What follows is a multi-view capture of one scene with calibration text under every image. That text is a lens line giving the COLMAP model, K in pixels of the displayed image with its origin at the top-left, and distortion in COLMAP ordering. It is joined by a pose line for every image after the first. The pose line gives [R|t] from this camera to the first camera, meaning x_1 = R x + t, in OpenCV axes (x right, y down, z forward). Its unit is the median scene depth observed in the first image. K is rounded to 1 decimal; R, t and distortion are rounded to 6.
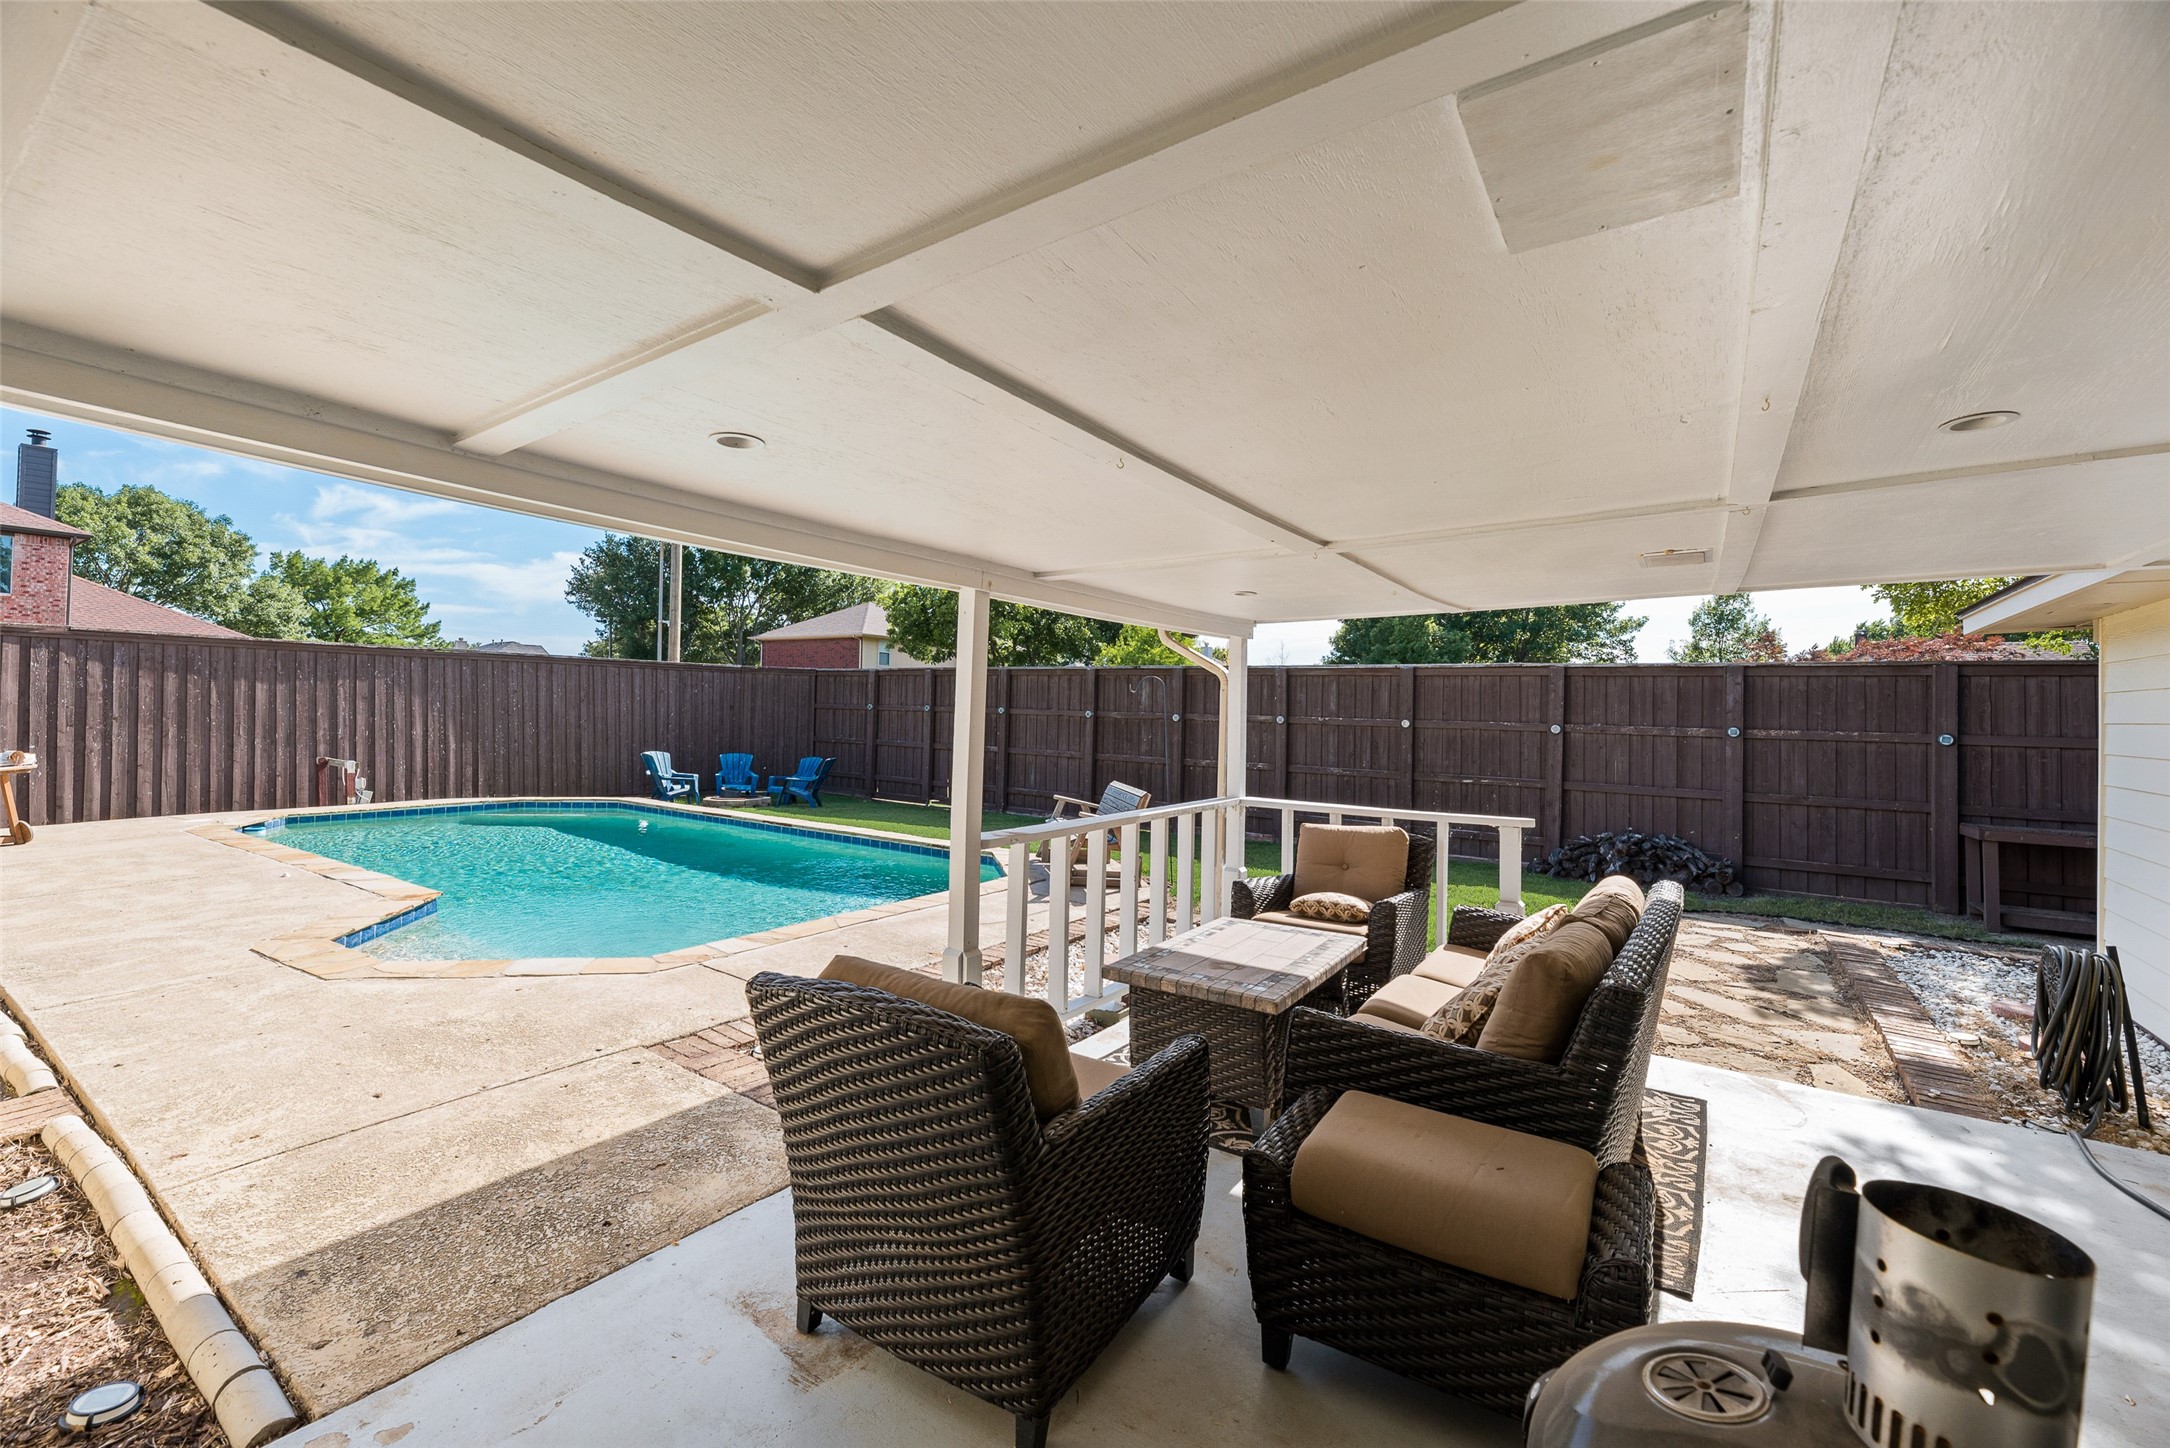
lens RADIAL K [[921.2, 0, 1080.7], [0, 921.2, 698.2], [0, 0, 1]] dist [-0.000348, 0.000475]
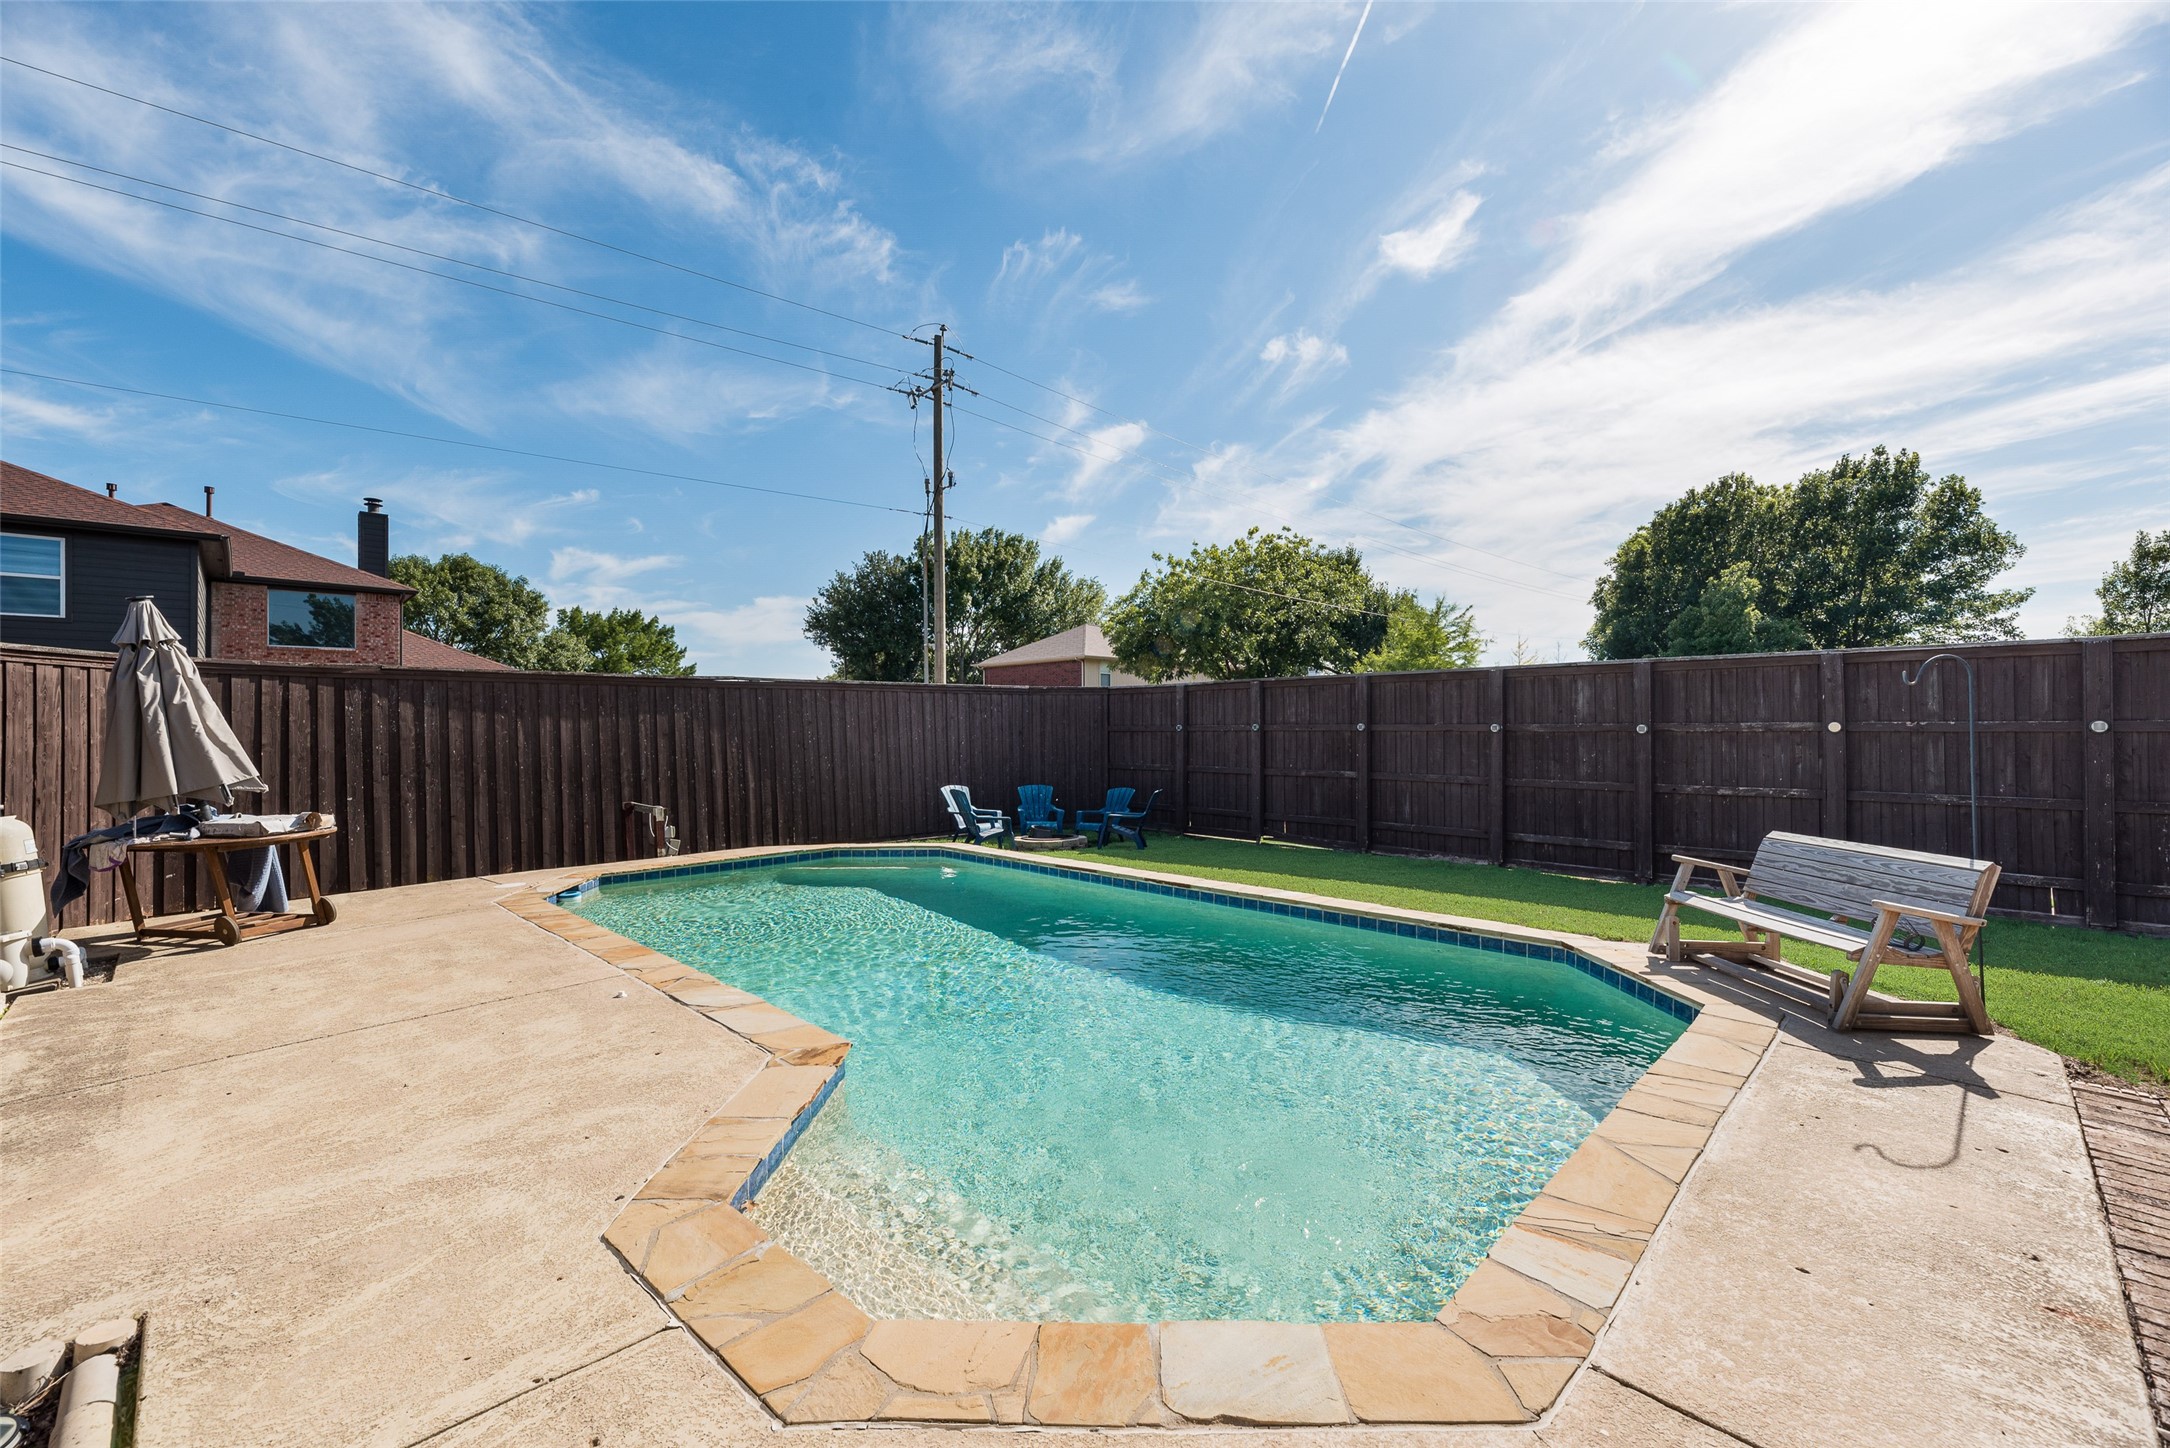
lens RADIAL K [[887.6, 0, 1085.0], [0, 887.6, 724.0], [0, 0, 1]] dist [0.000795, 0.000202]
pose [[0.981824, -0.031862, -0.187101, -0.183644], [0.033163, 0.999443, 0.003827, -0.000080], [0.186875, -0.009963, 0.982333, 0.194465]]
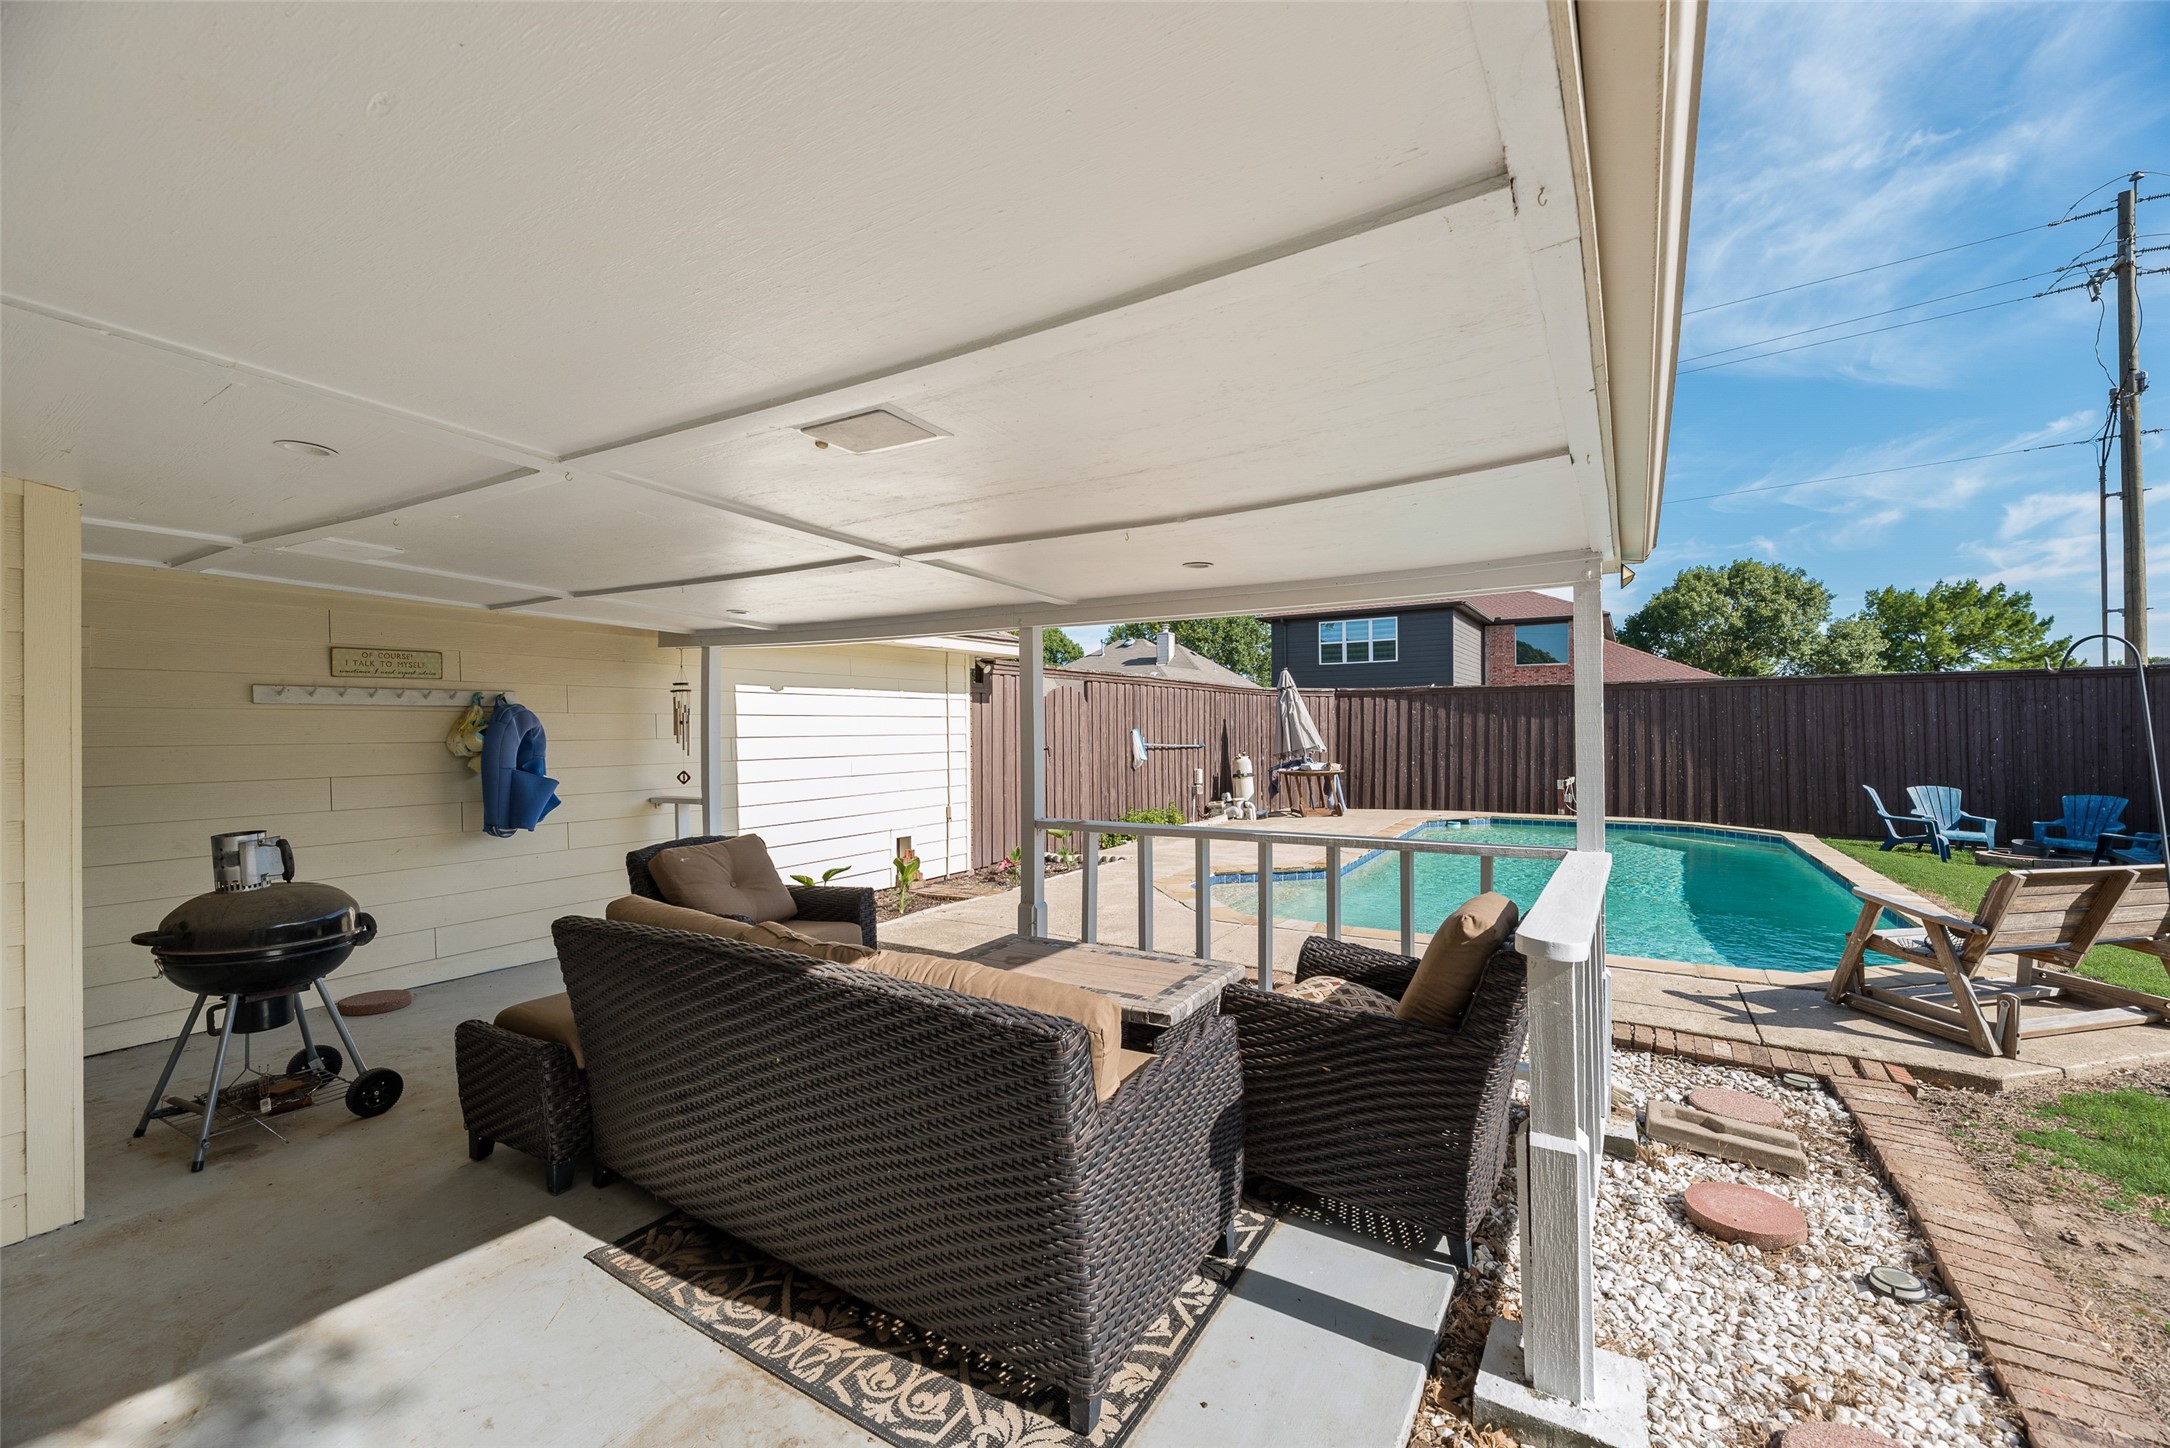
lens RADIAL K [[887.6, 0, 1085.0], [0, 887.6, 724.0], [0, 0, 1]] dist [0.000795, 0.000202]
pose [[0.050739, -0.030091, -0.998259, 0.272253], [0.018949, 0.999395, -0.029162, 0.013438], [0.998532, -0.017436, 0.051278, 0.241791]]
